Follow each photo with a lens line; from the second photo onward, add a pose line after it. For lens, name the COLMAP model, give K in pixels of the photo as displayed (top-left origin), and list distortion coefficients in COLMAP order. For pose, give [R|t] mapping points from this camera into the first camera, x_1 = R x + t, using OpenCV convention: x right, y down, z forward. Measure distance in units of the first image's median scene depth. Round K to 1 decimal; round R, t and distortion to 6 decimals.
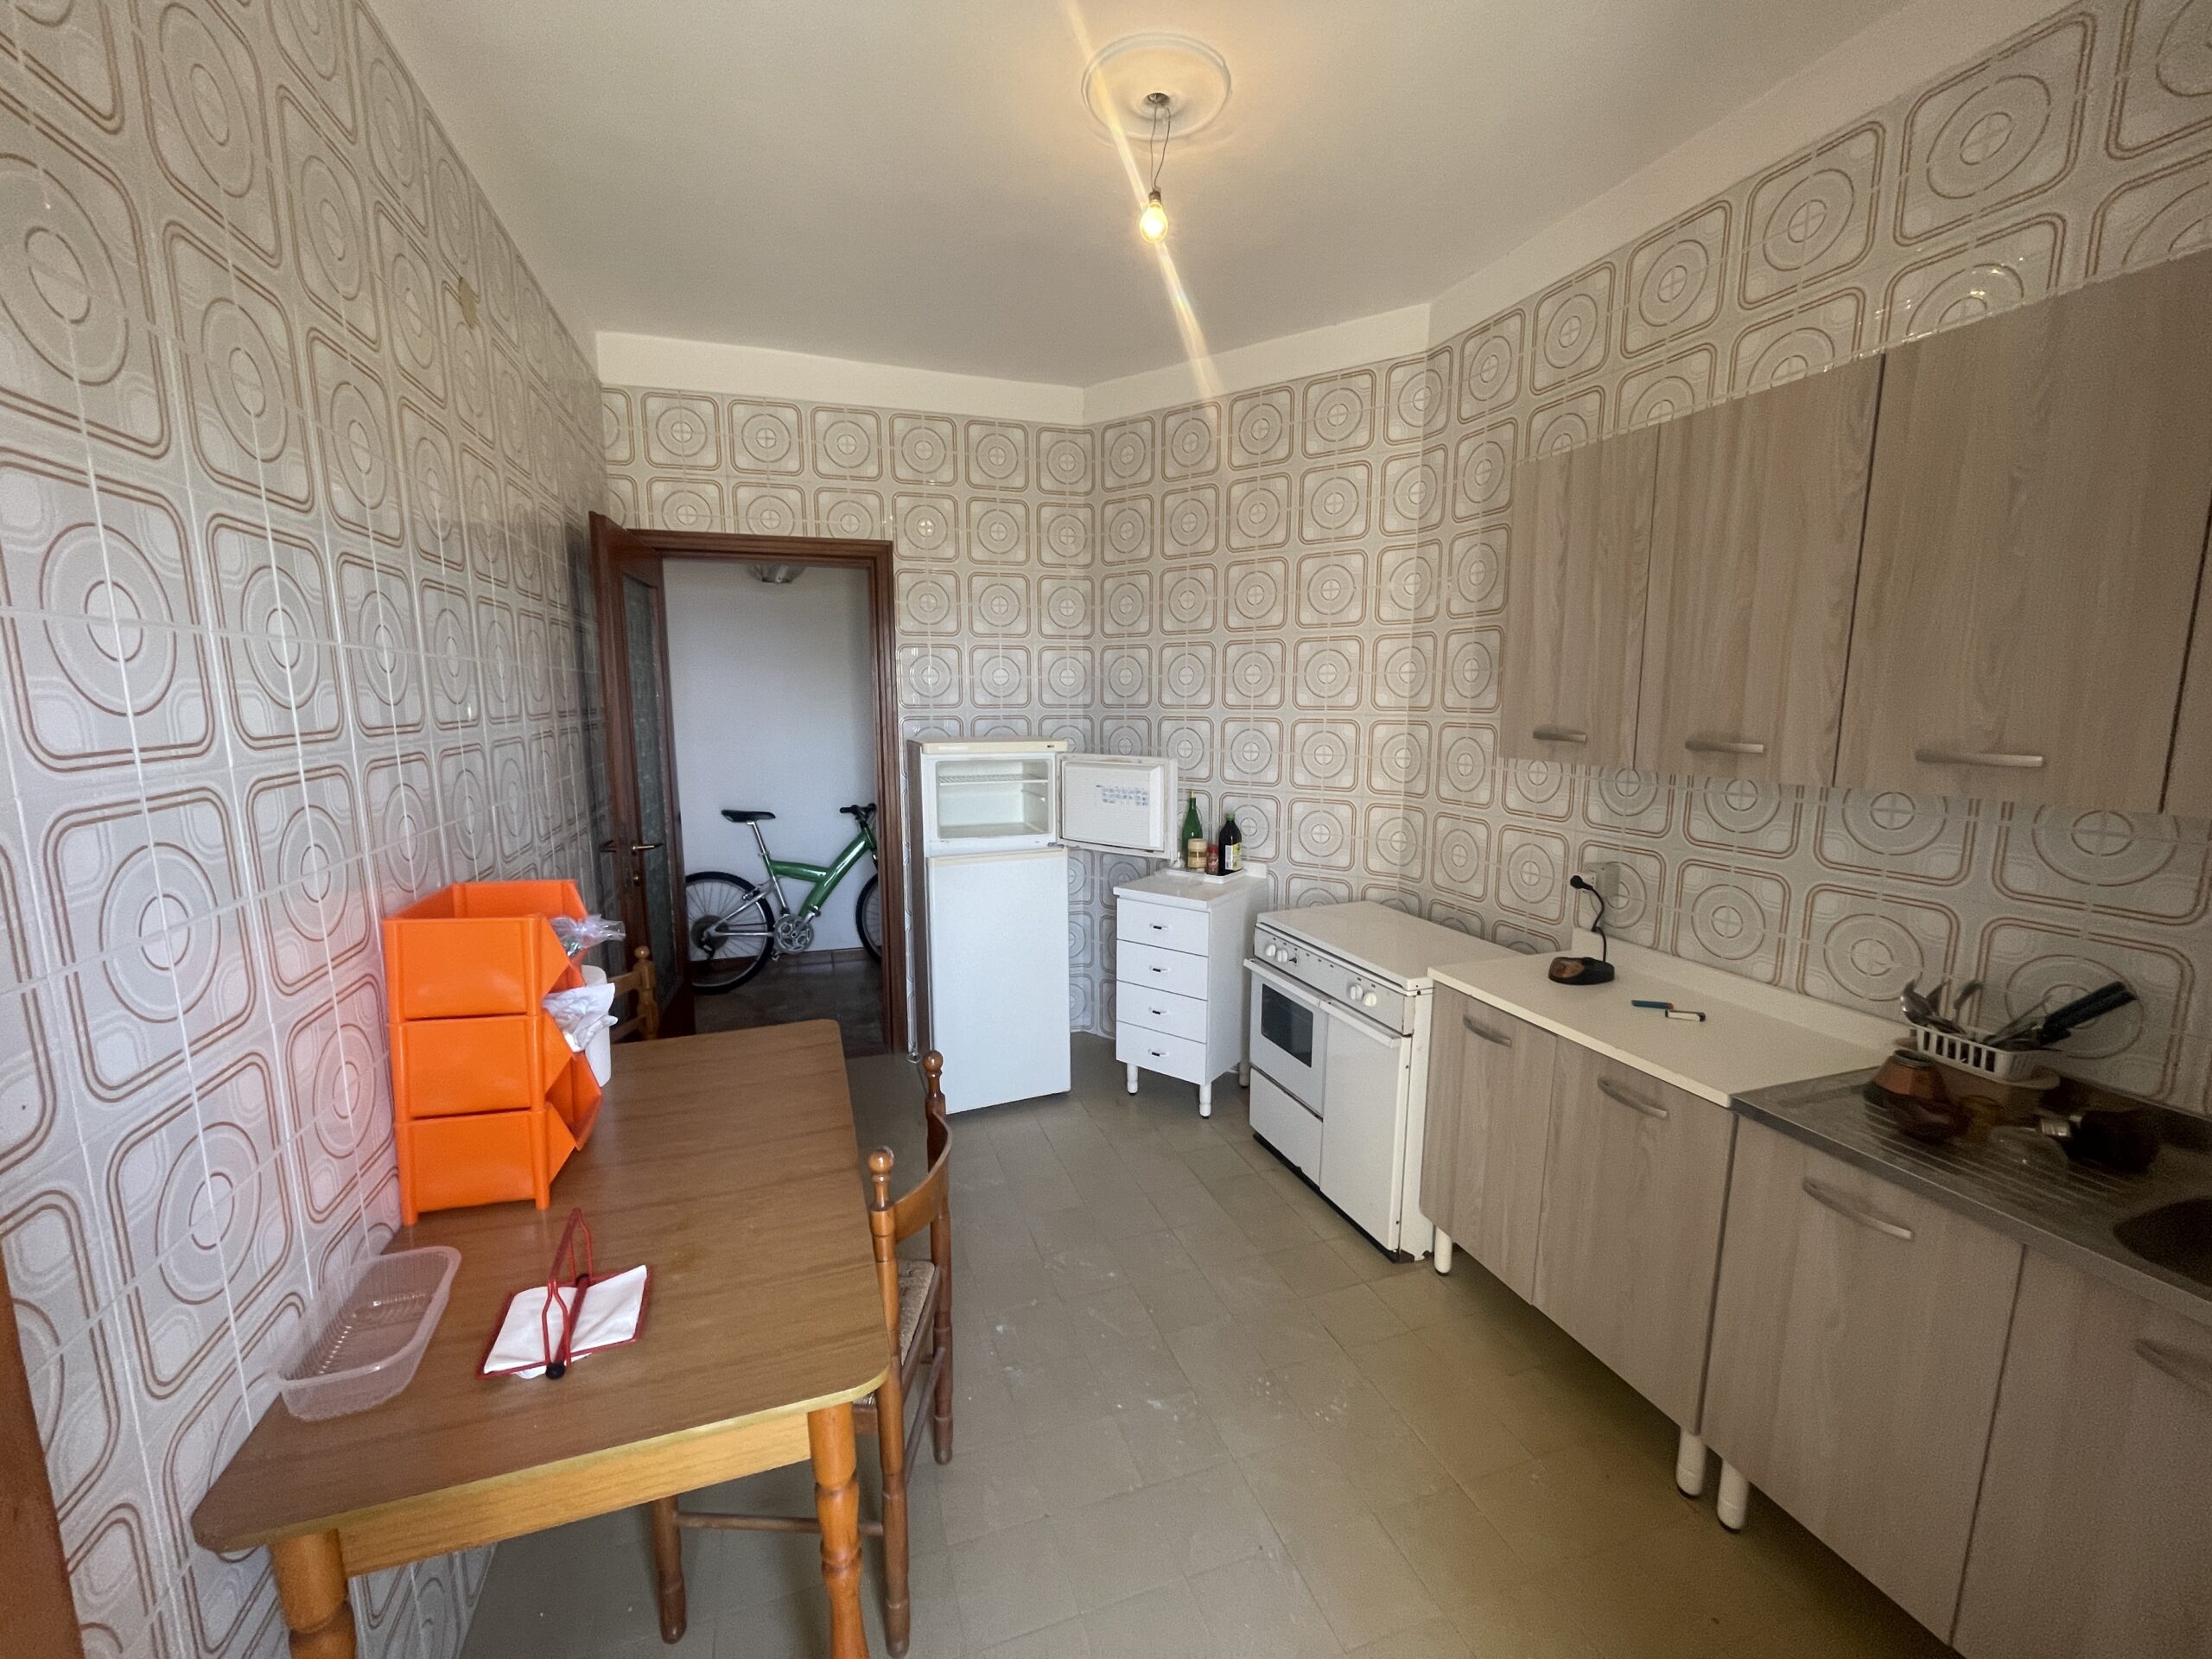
lens RADIAL K [[901.1, 0, 1093.5], [0, 901.1, 828.9], [0, 0, 1]] dist [-0.002134, 0.000031]
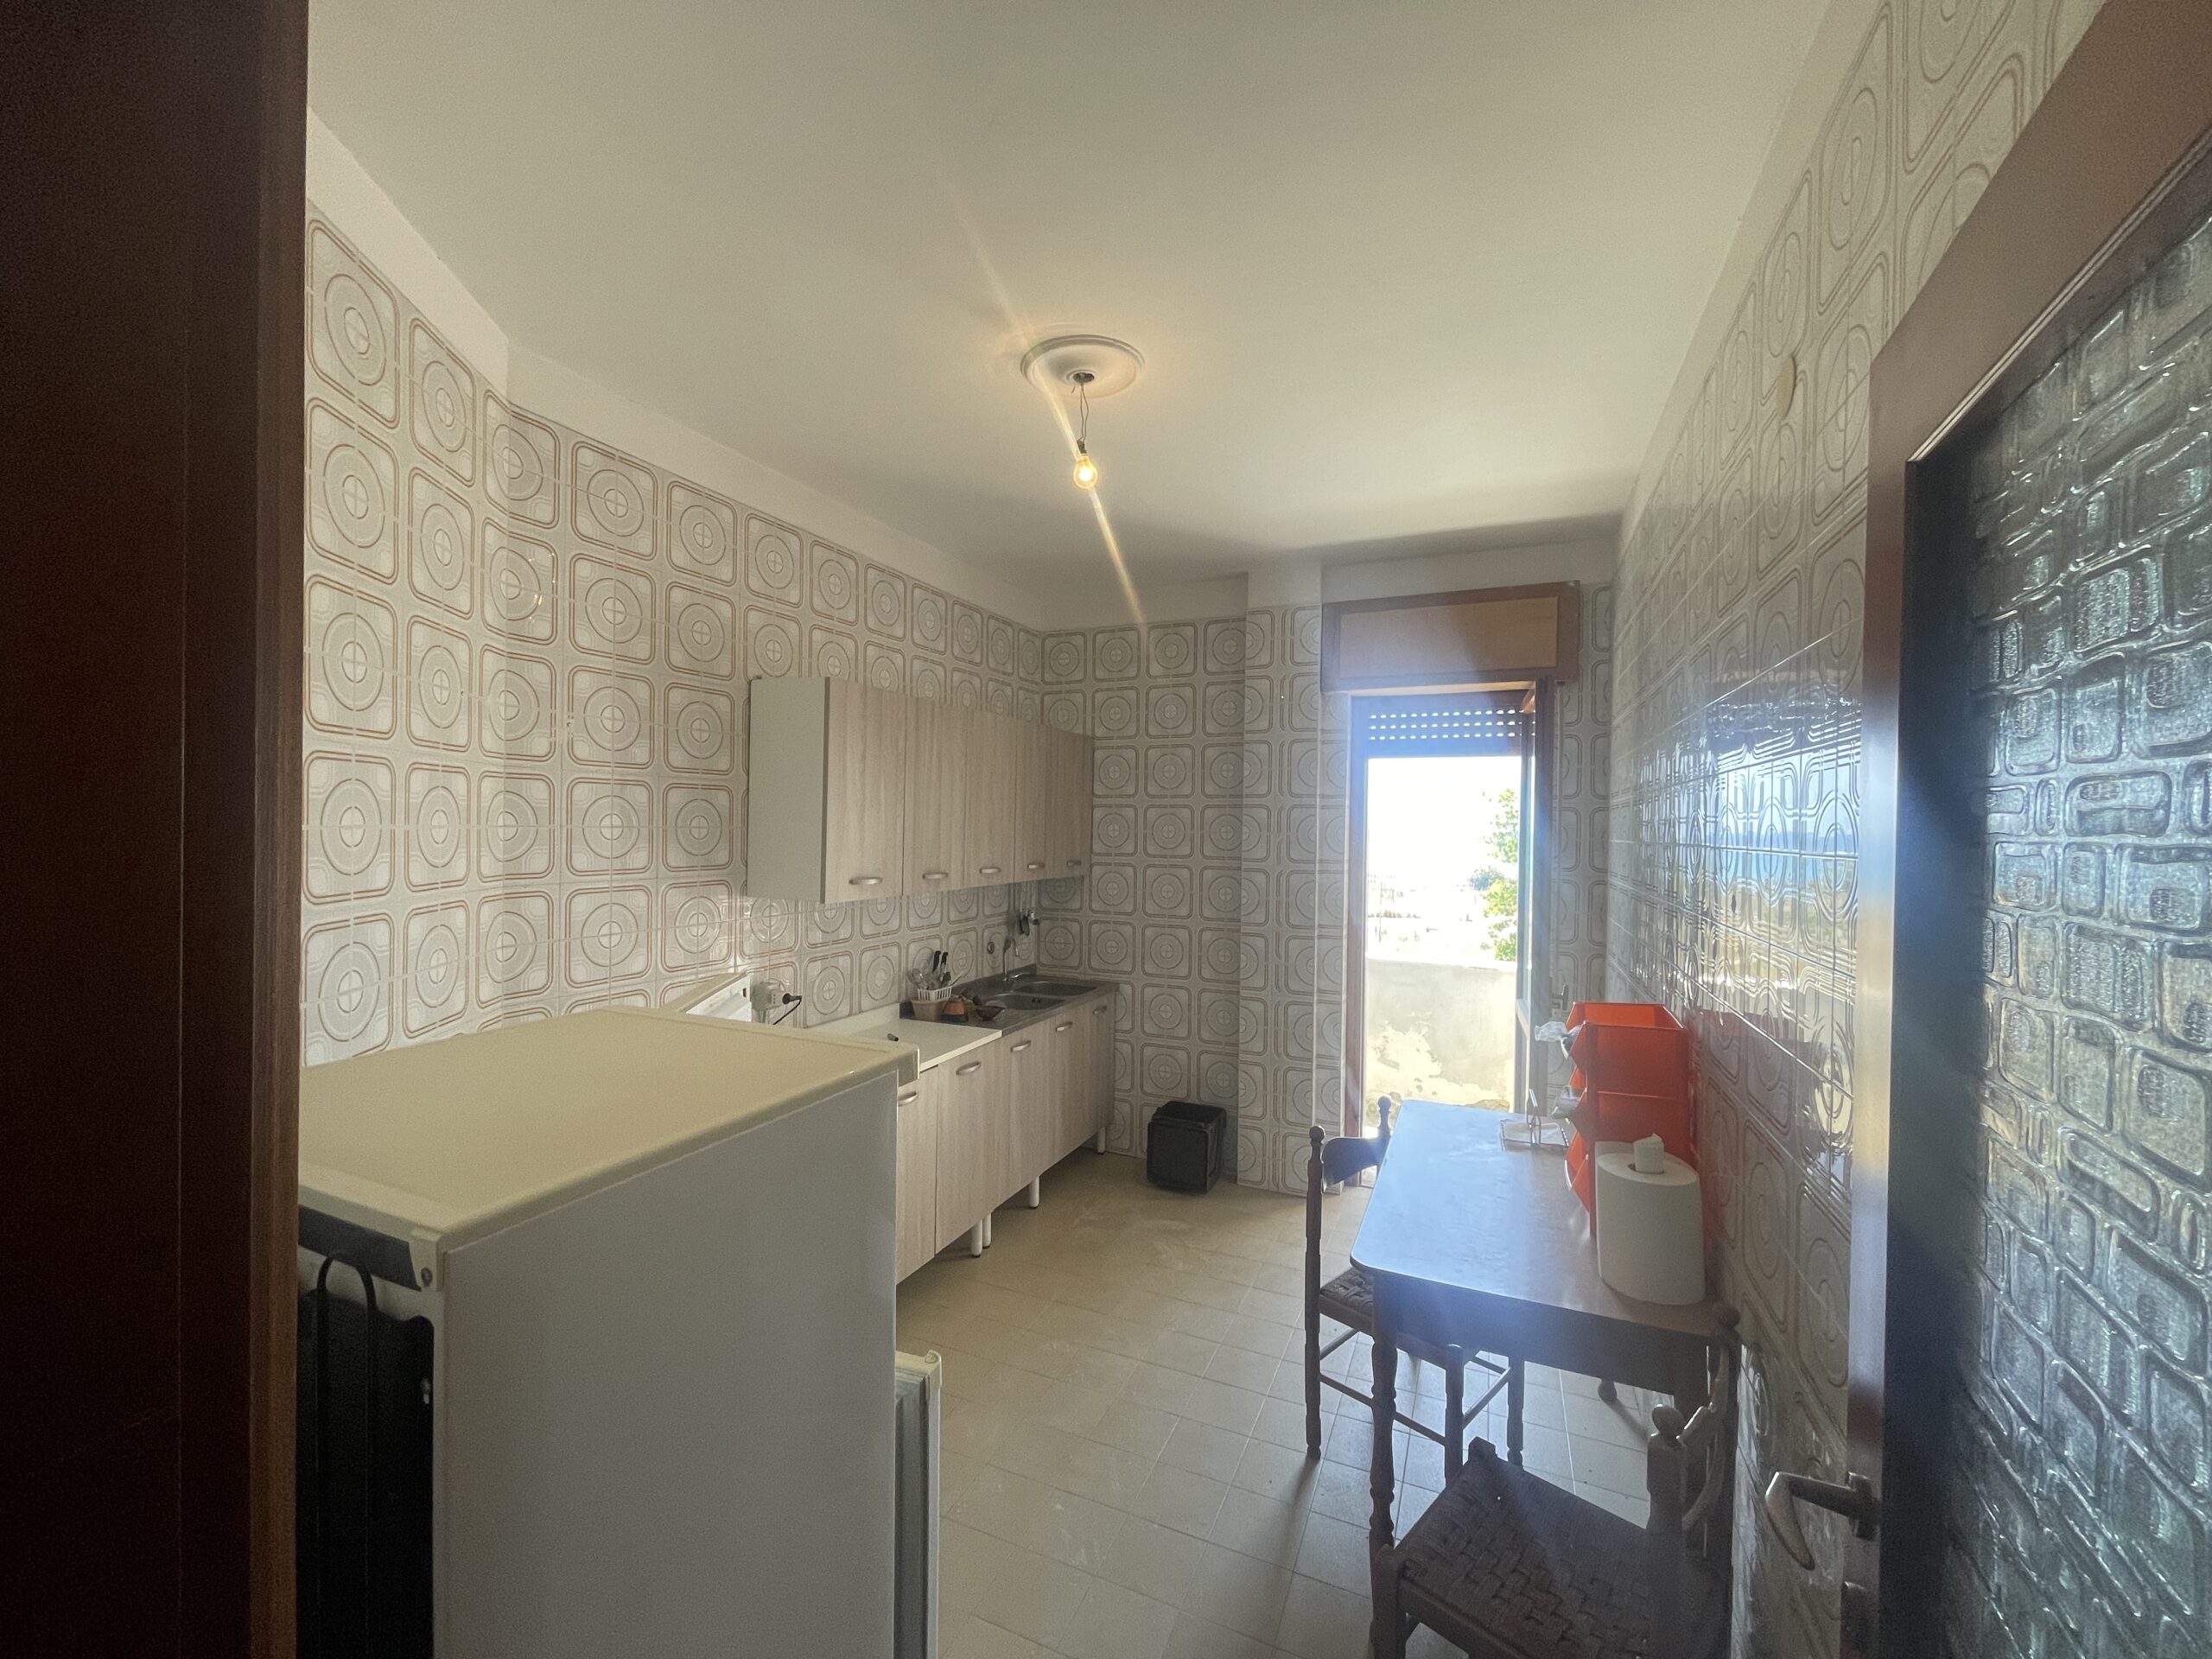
lens RADIAL K [[901.1, 0, 1093.5], [0, 901.1, 828.9], [0, 0, 1]] dist [-0.002134, 0.000031]
pose [[-0.739426, -0.015321, 0.673064, -0.554577], [0.084750, 0.989670, 0.115634, -0.253771], [-0.667882, 0.142545, -0.730489, 1.427042]]
